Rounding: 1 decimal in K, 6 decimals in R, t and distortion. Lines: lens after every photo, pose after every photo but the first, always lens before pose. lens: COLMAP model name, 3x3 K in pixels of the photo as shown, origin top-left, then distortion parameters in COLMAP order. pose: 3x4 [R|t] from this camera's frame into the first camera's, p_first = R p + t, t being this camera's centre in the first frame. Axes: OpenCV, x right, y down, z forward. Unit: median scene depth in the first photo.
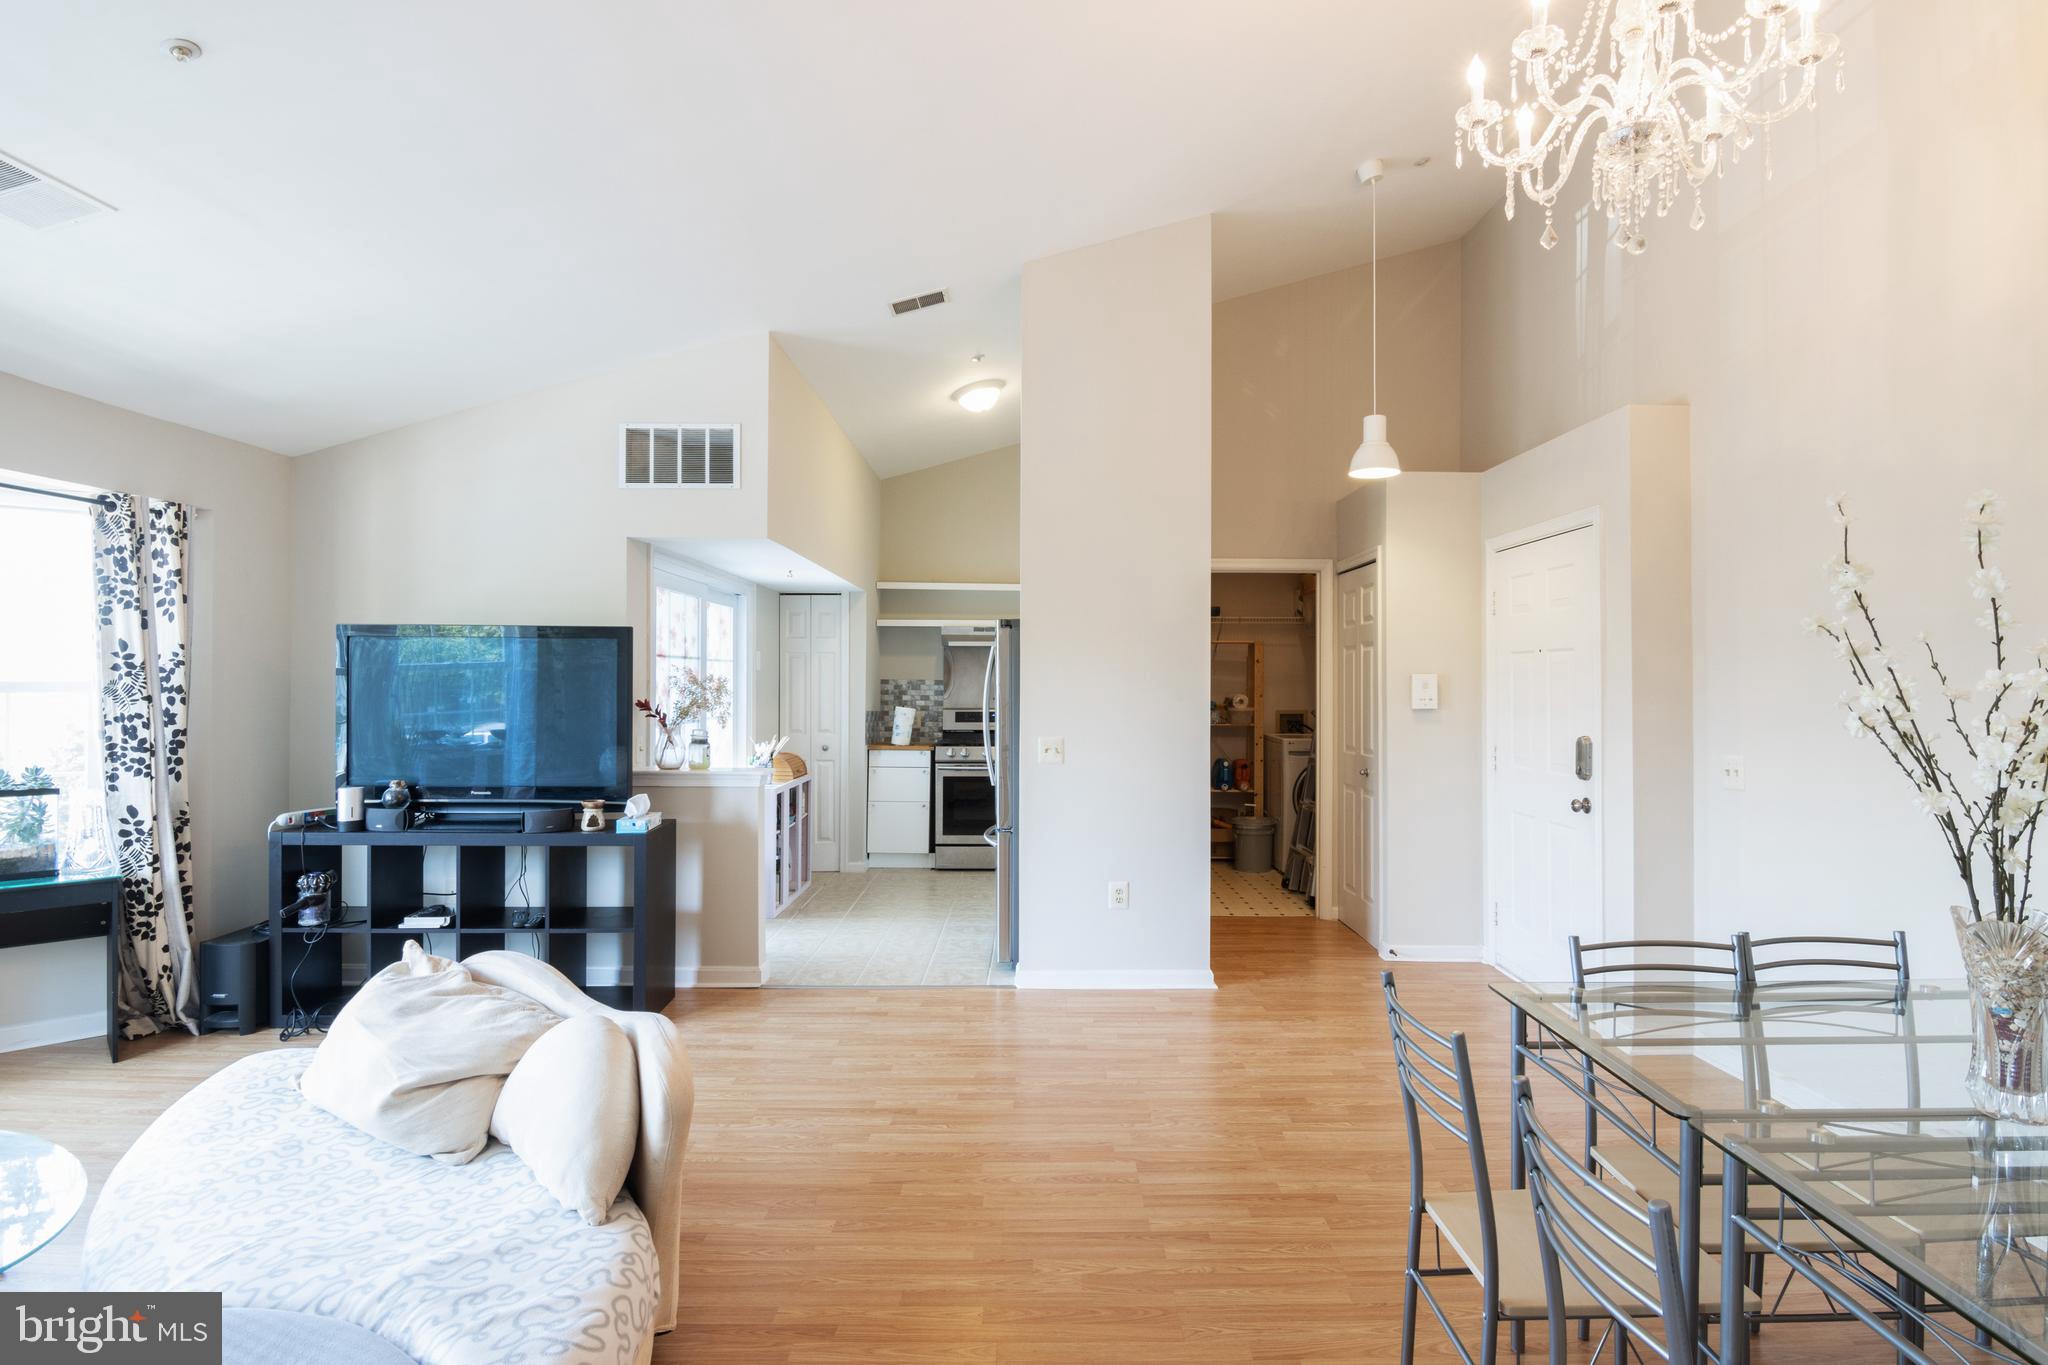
lens RADIAL K [[1053.3, 0, 1034.8], [0, 1053.3, 668.4], [0, 0, 1]] dist [-0.007765, -0.005520]
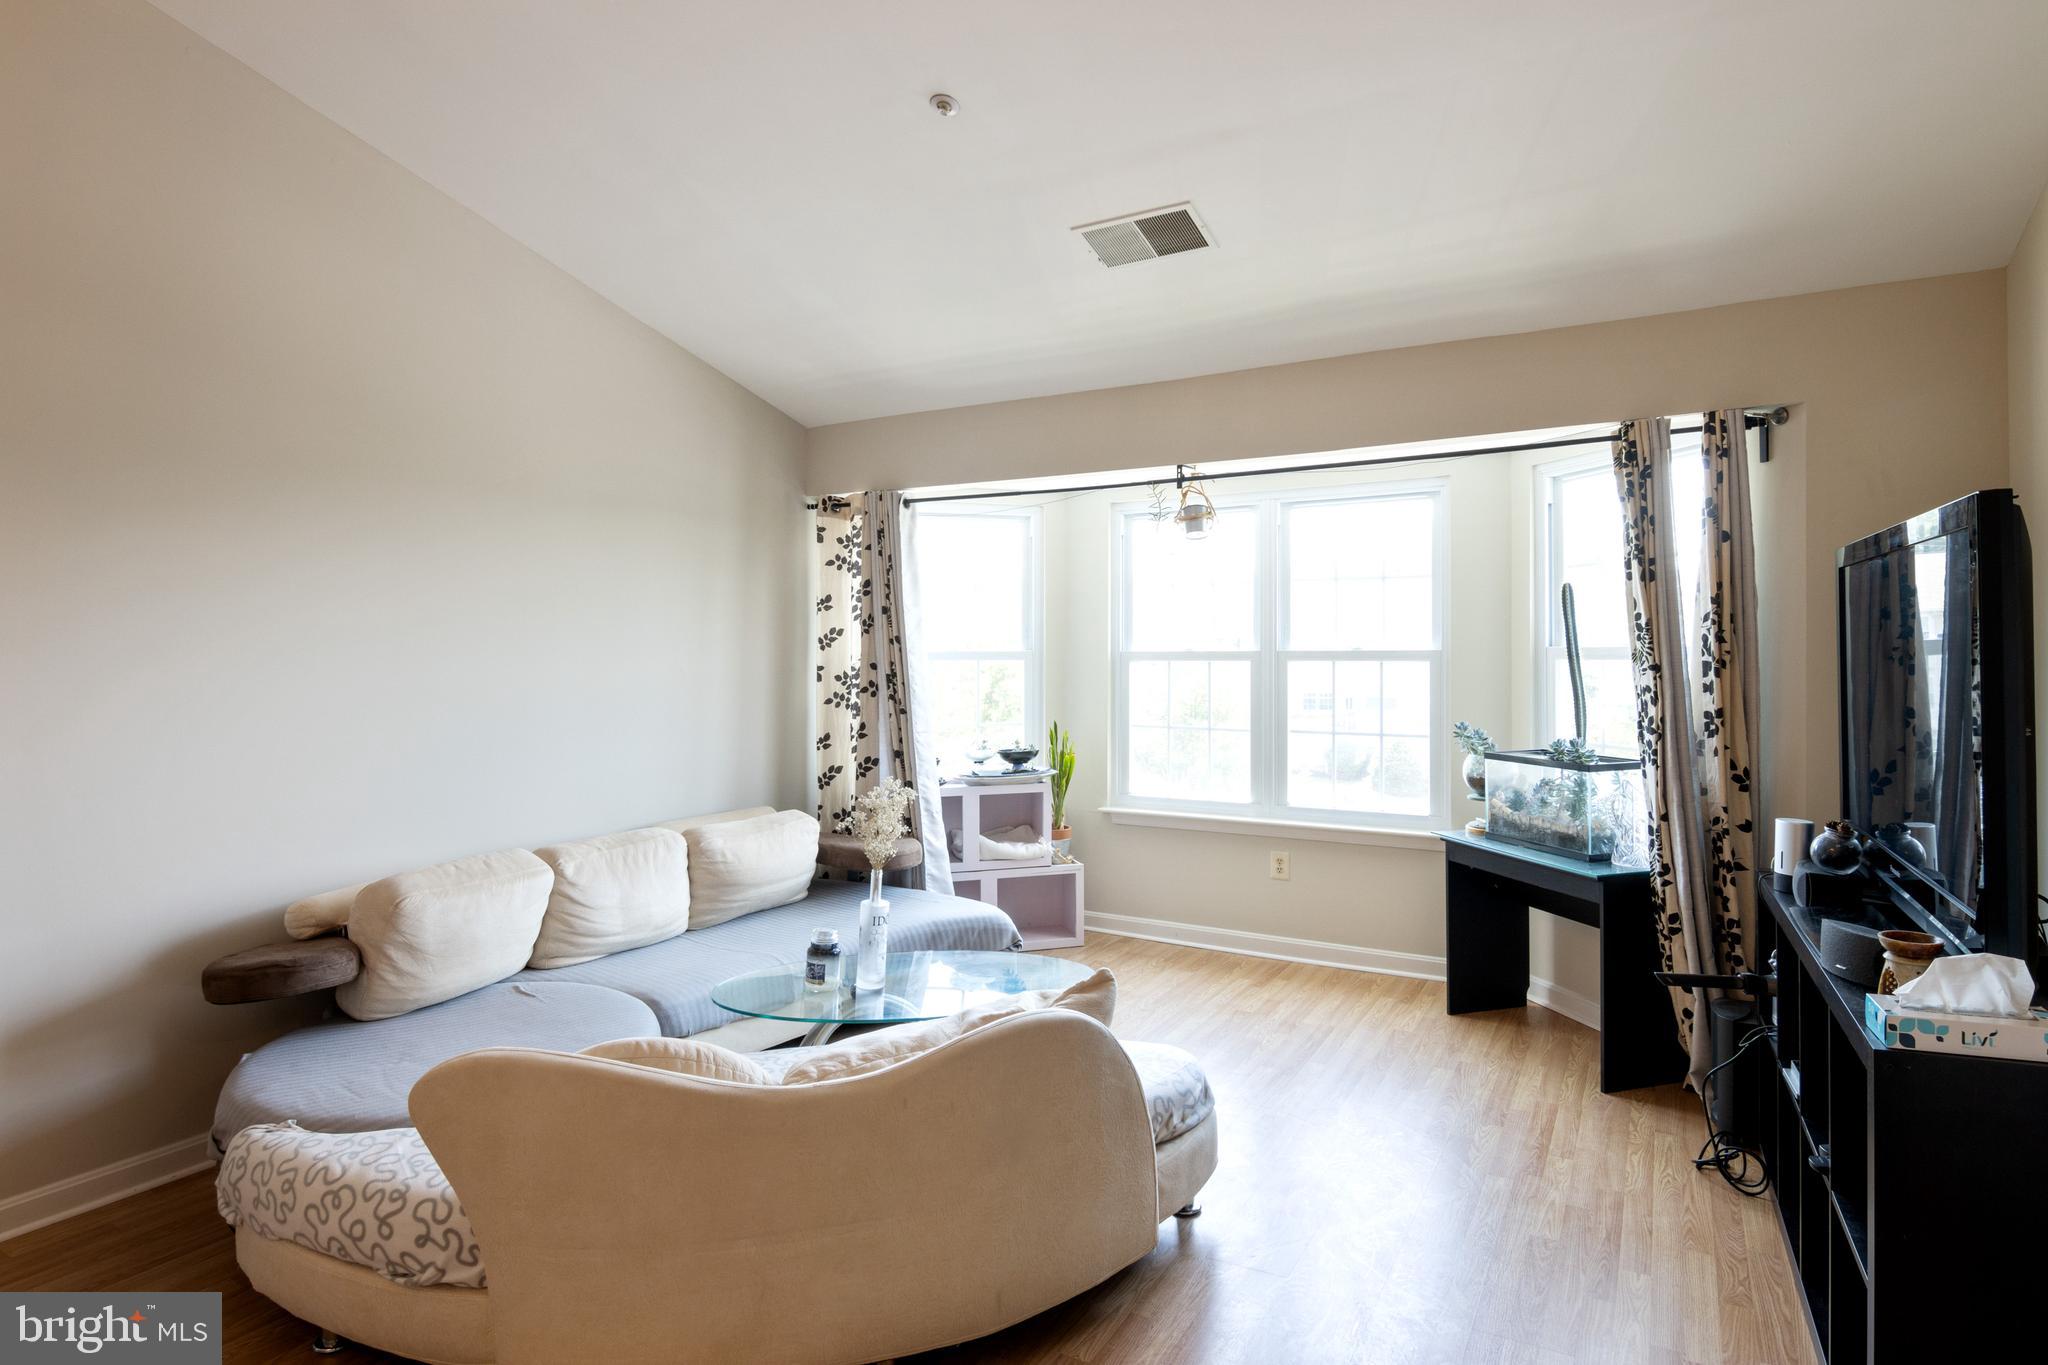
lens RADIAL K [[1100.4, 0, 1054.5], [0, 1100.4, 666.7], [0, 0, 1]] dist [-0.009310, -0.008673]
pose [[-0.491133, 0.009911, -0.871028, 0.092760], [0.013638, 0.999900, 0.003688, 0.015629], [0.870978, -0.010068, -0.491219, 0.834962]]
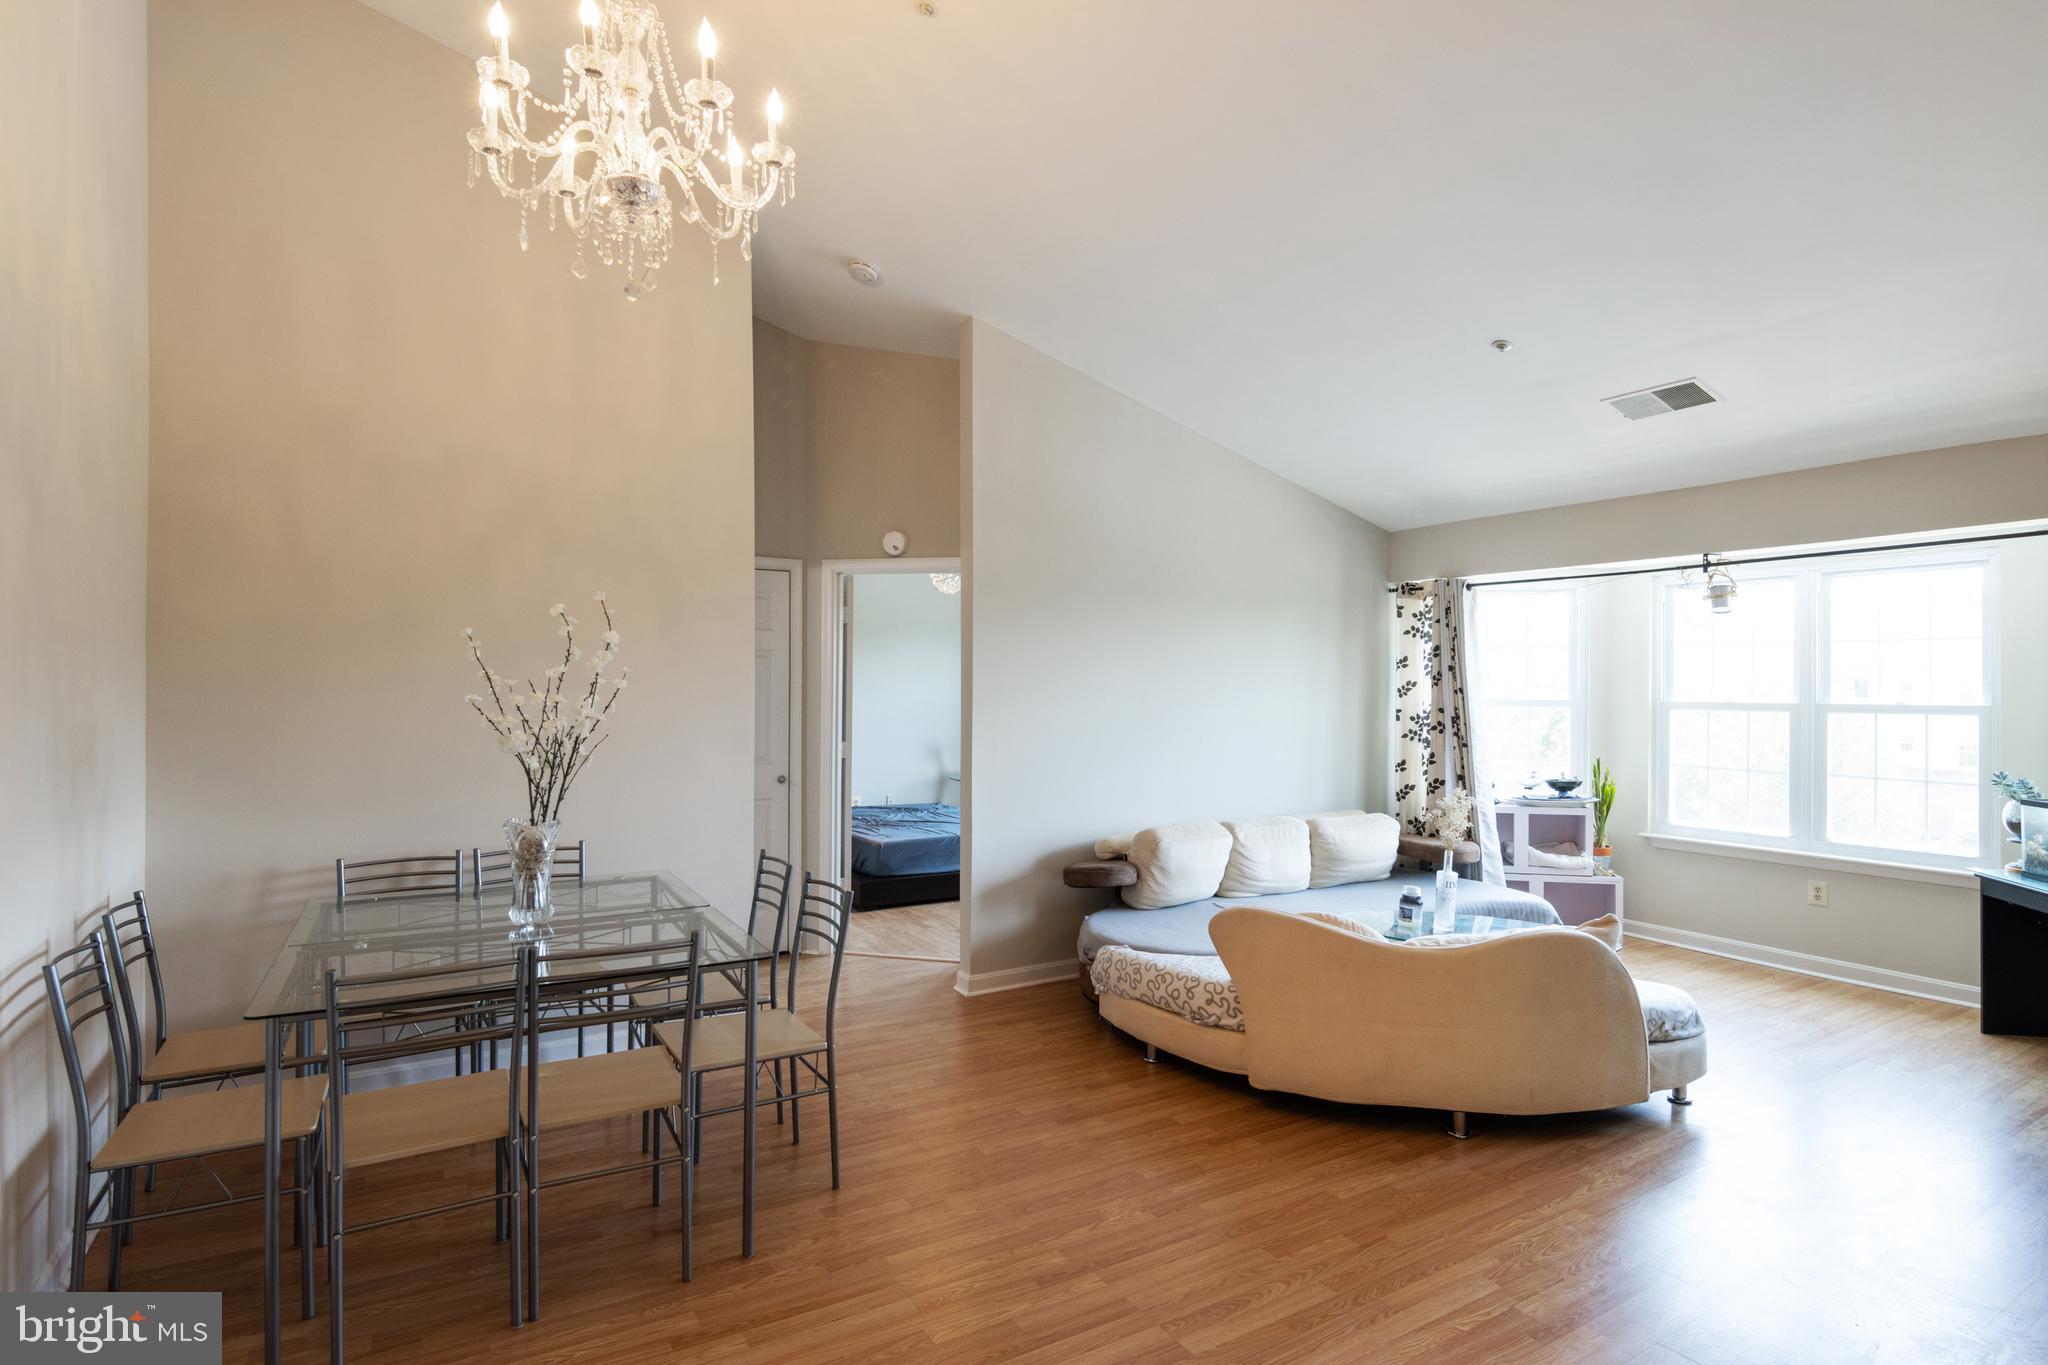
lens RADIAL K [[1053.3, 0, 1032.1], [0, 1053.3, 678.9], [0, 0, 1]] dist [-0.007765, -0.005520]
pose [[-0.857276, -0.013297, -0.514685, 0.378665], [-0.002287, 0.999755, -0.022020, 0.007793], [0.514852, -0.017700, -0.857096, 1.034338]]
